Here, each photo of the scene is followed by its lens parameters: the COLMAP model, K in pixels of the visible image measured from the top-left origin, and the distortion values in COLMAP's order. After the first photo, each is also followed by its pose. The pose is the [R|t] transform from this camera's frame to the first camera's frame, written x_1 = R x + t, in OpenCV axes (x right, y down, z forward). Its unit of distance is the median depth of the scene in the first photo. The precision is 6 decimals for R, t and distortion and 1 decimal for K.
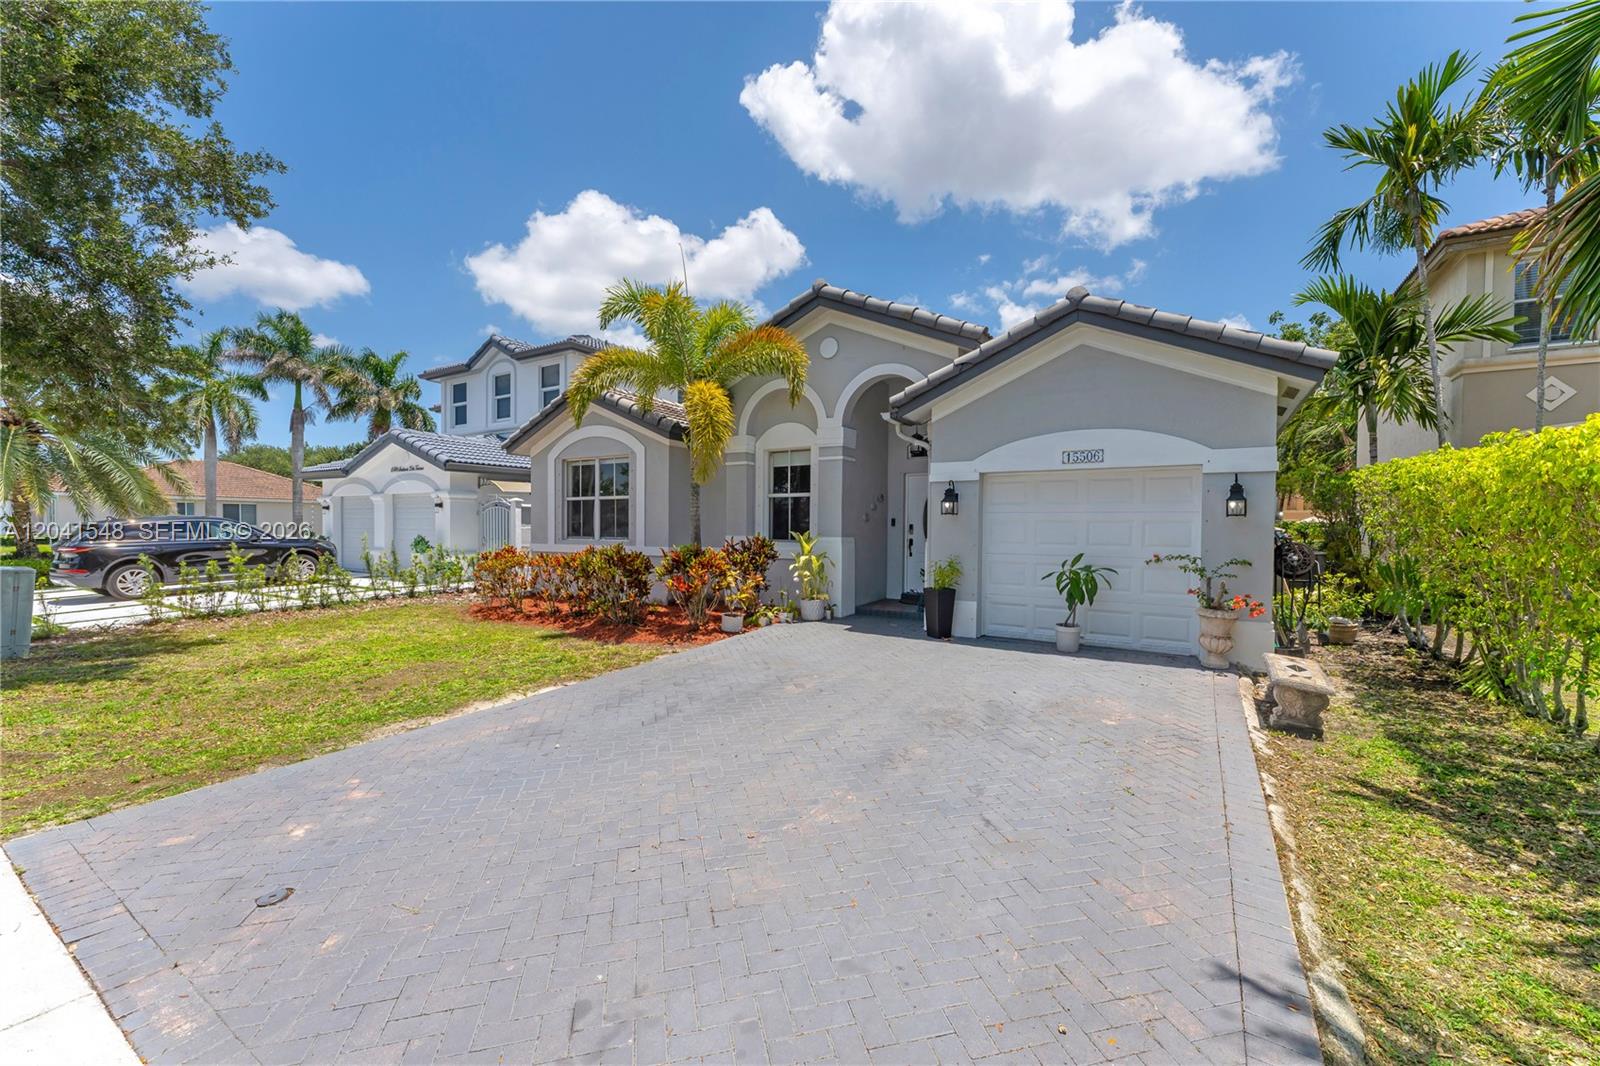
lens RADIAL K [[681.8, 0, 800.0], [0, 681.8, 533.0], [0, 0, 1]] dist [-0.001536, 0.000041]
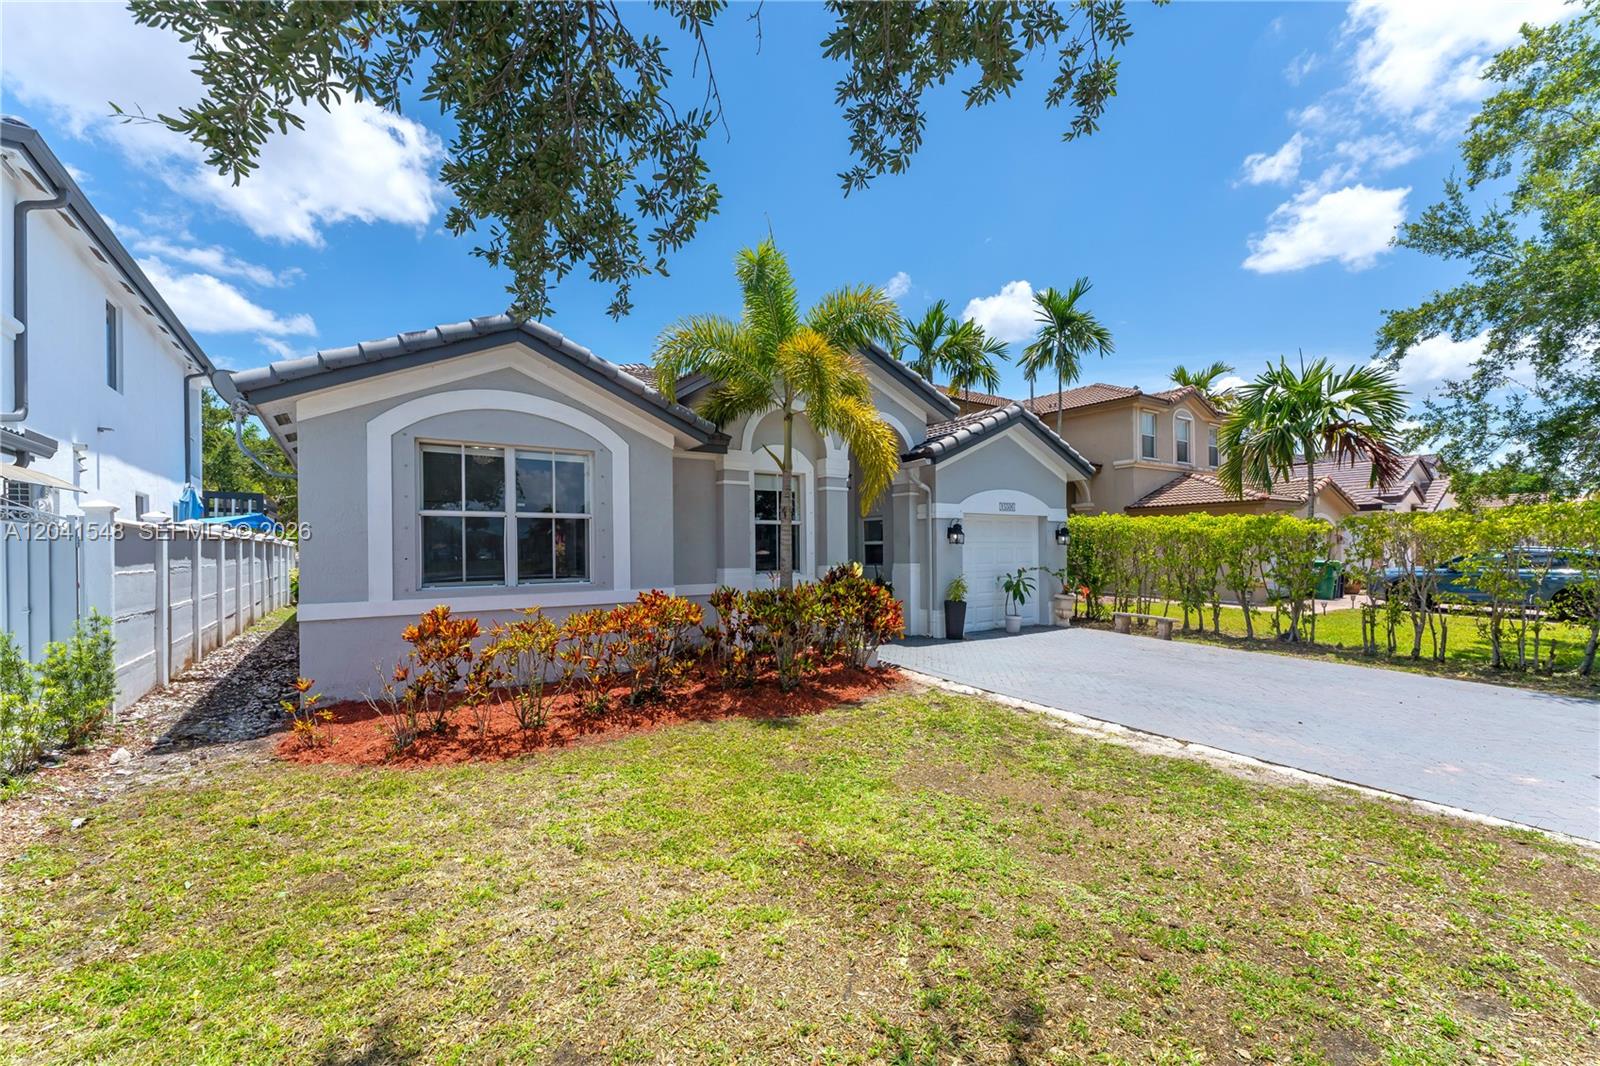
lens RADIAL K [[681.8, 0, 800.0], [0, 681.8, 533.0], [0, 0, 1]] dist [-0.001536, 0.000041]
pose [[0.347842, 0.008831, 0.937512, -0.780546], [0.018705, 0.999691, -0.016357, -0.021779], [-0.937367, 0.023226, 0.347569, 0.578483]]
